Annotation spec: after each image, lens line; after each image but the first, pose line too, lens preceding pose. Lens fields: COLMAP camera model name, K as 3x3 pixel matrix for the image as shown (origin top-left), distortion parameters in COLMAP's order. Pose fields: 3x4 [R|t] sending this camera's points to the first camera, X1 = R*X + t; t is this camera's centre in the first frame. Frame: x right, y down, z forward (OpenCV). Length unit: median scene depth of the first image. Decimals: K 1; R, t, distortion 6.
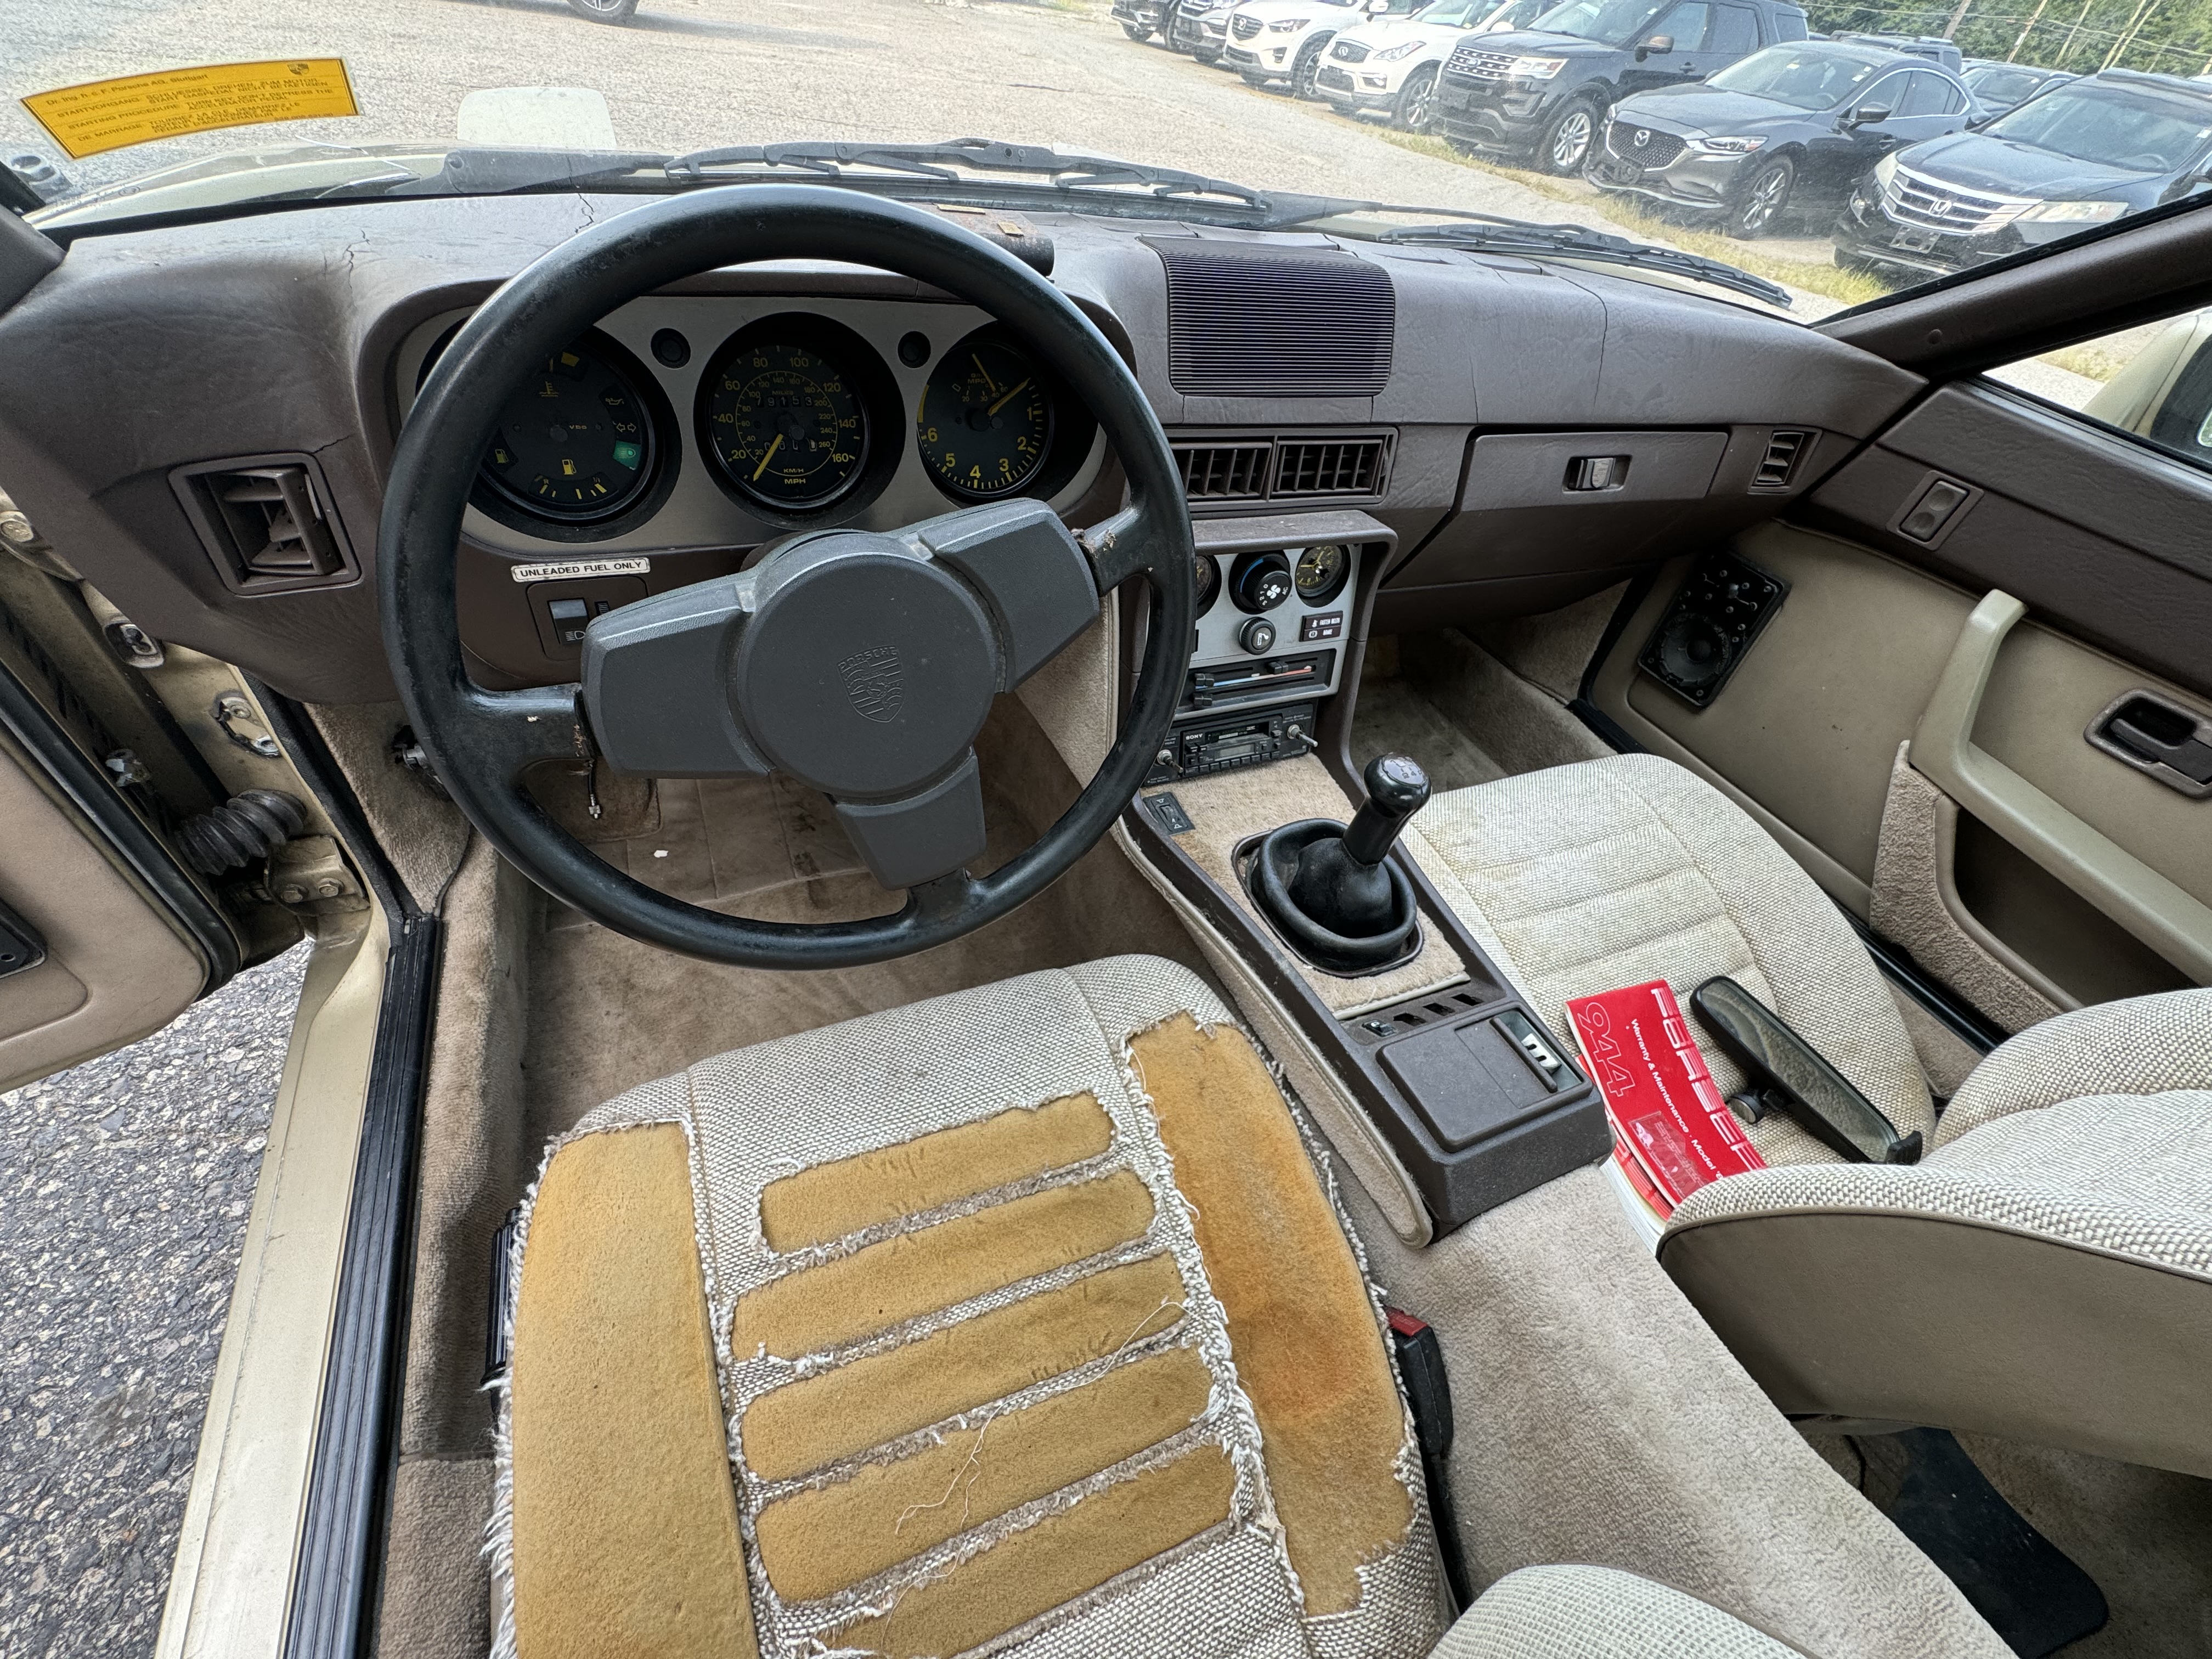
lens RADIAL K [[886.6, 0, 1095.1], [0, 886.6, 821.2], [0, 0, 1]] dist [0.001545, 0.000041]
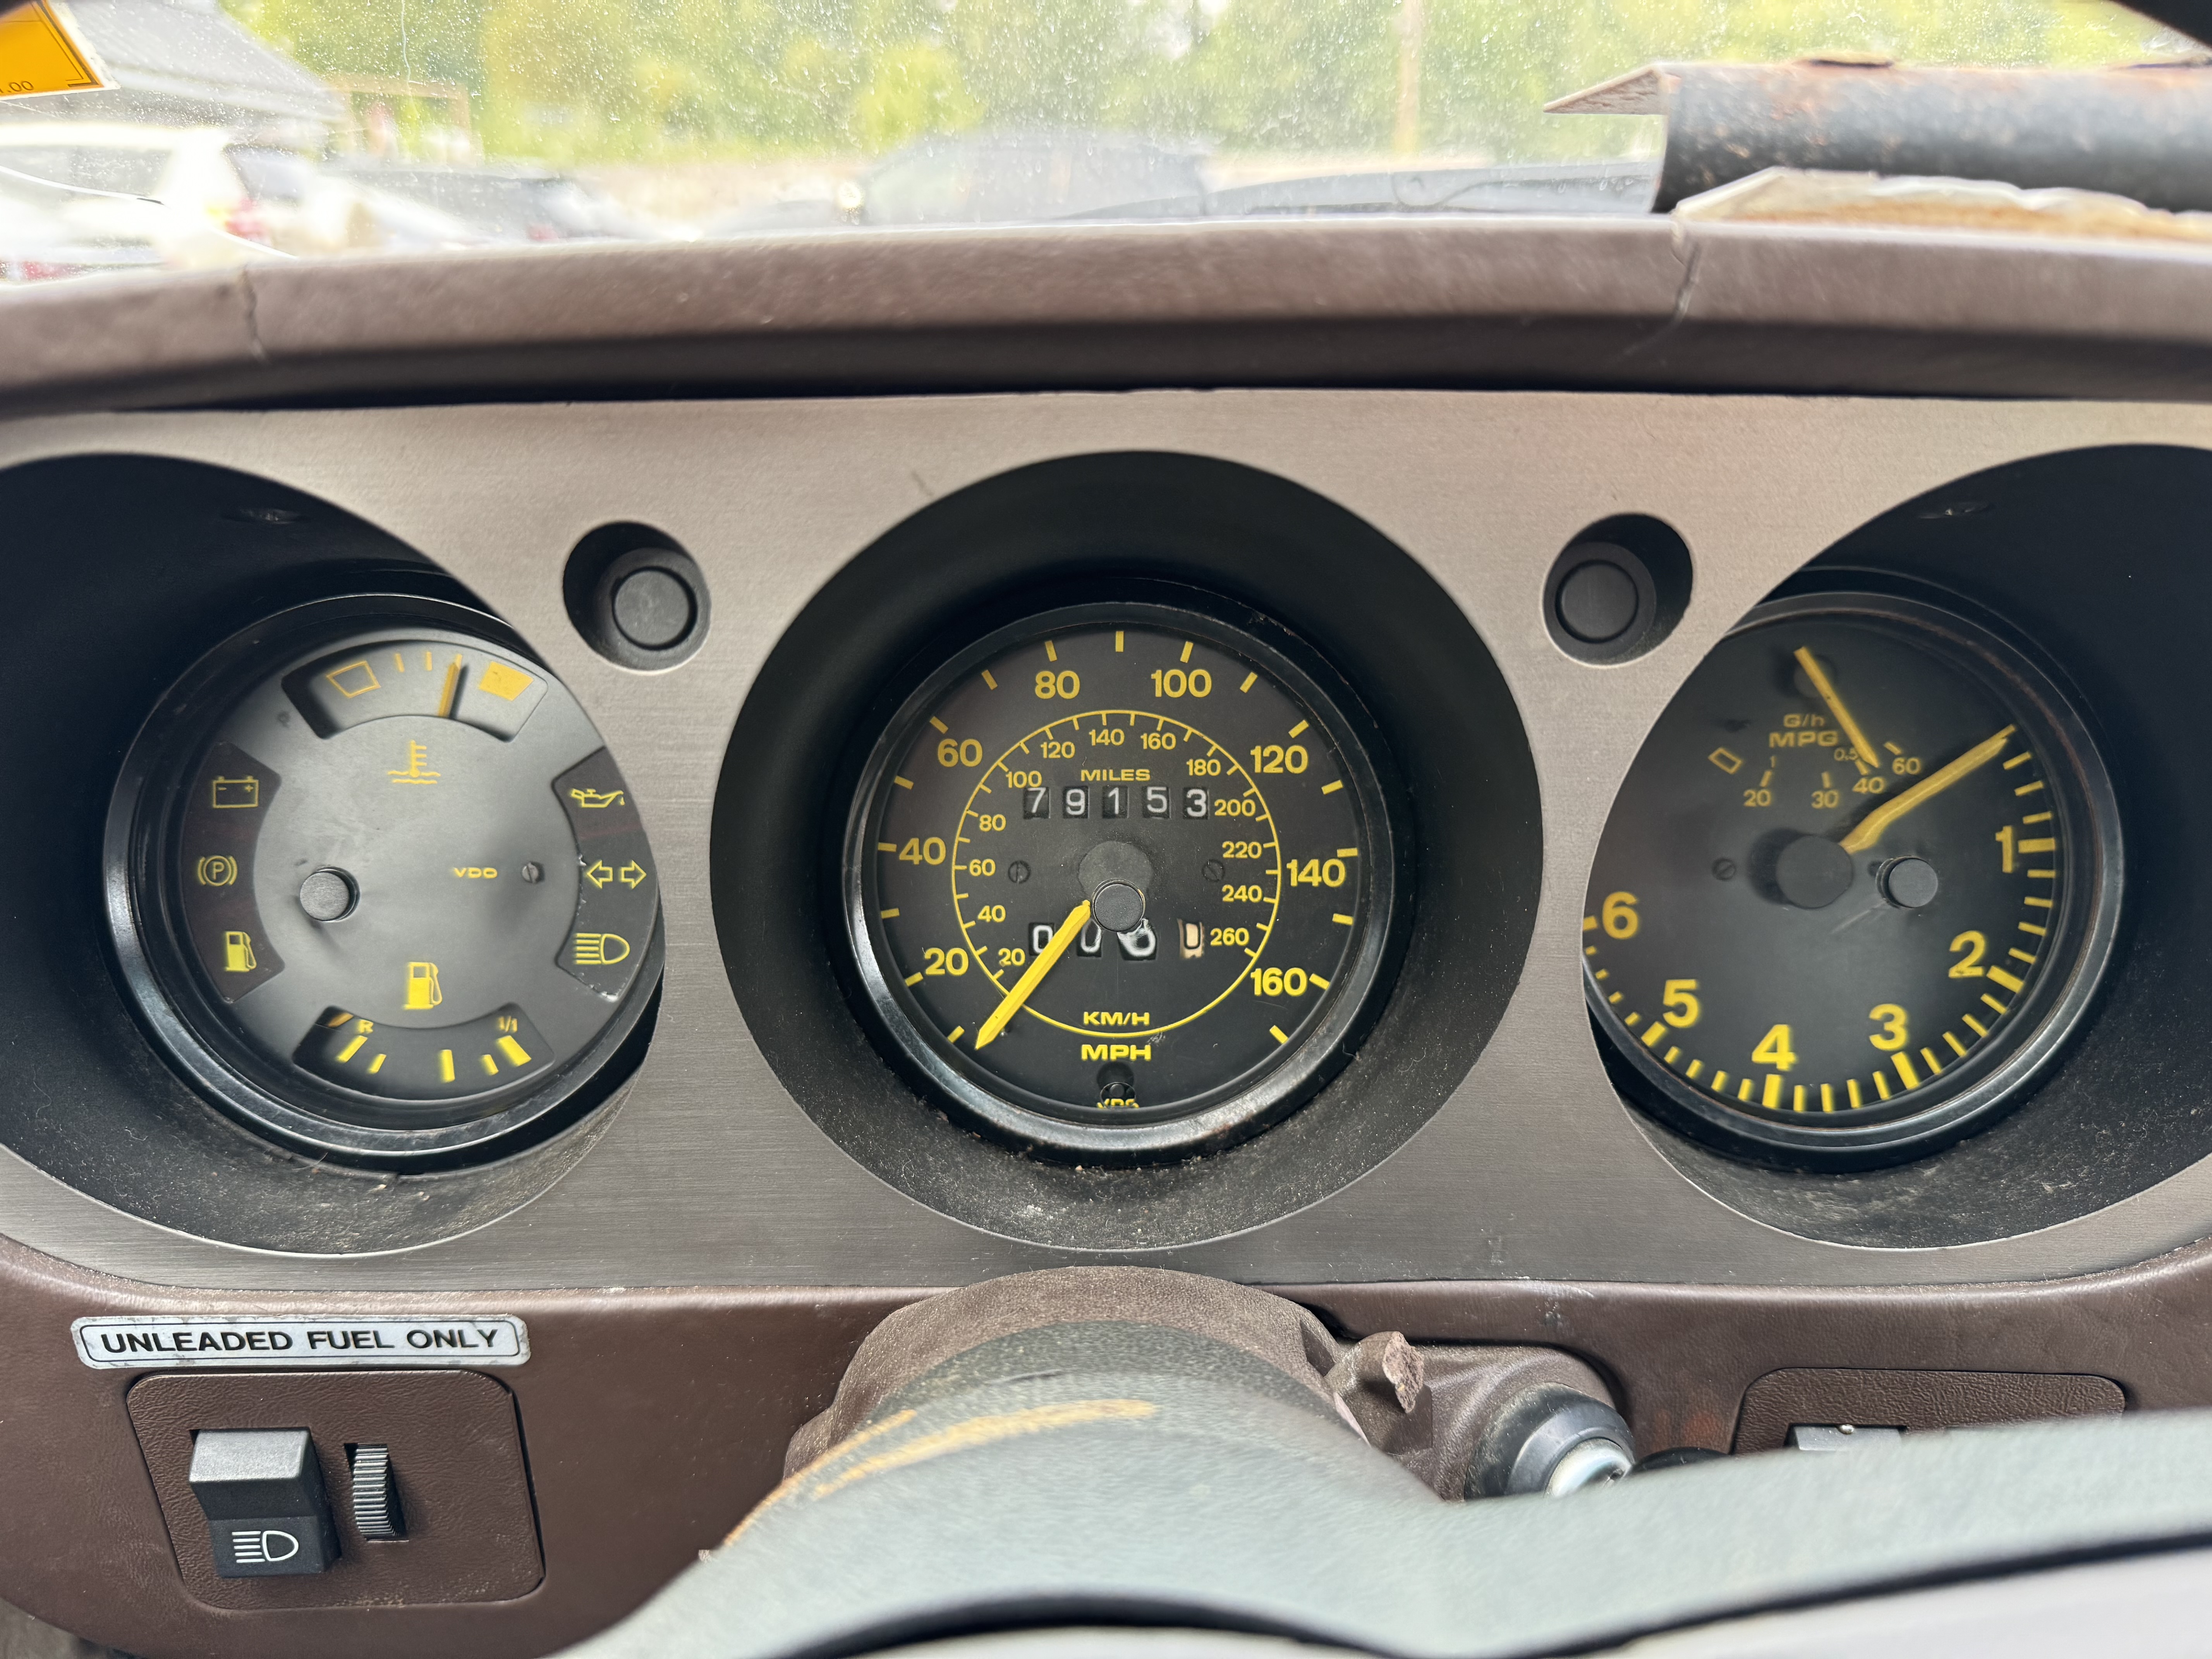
lens RADIAL K [[1553.6, 0, 1104.1], [0, 1553.6, 825.8], [0, 0, 1]] dist [0.009775, -0.008842]
pose [[0.909488, 0.009778, -0.415615, -0.136915], [-0.184736, 0.905104, -0.382962, -0.263721], [0.372430, 0.425079, 0.824987, 0.567854]]
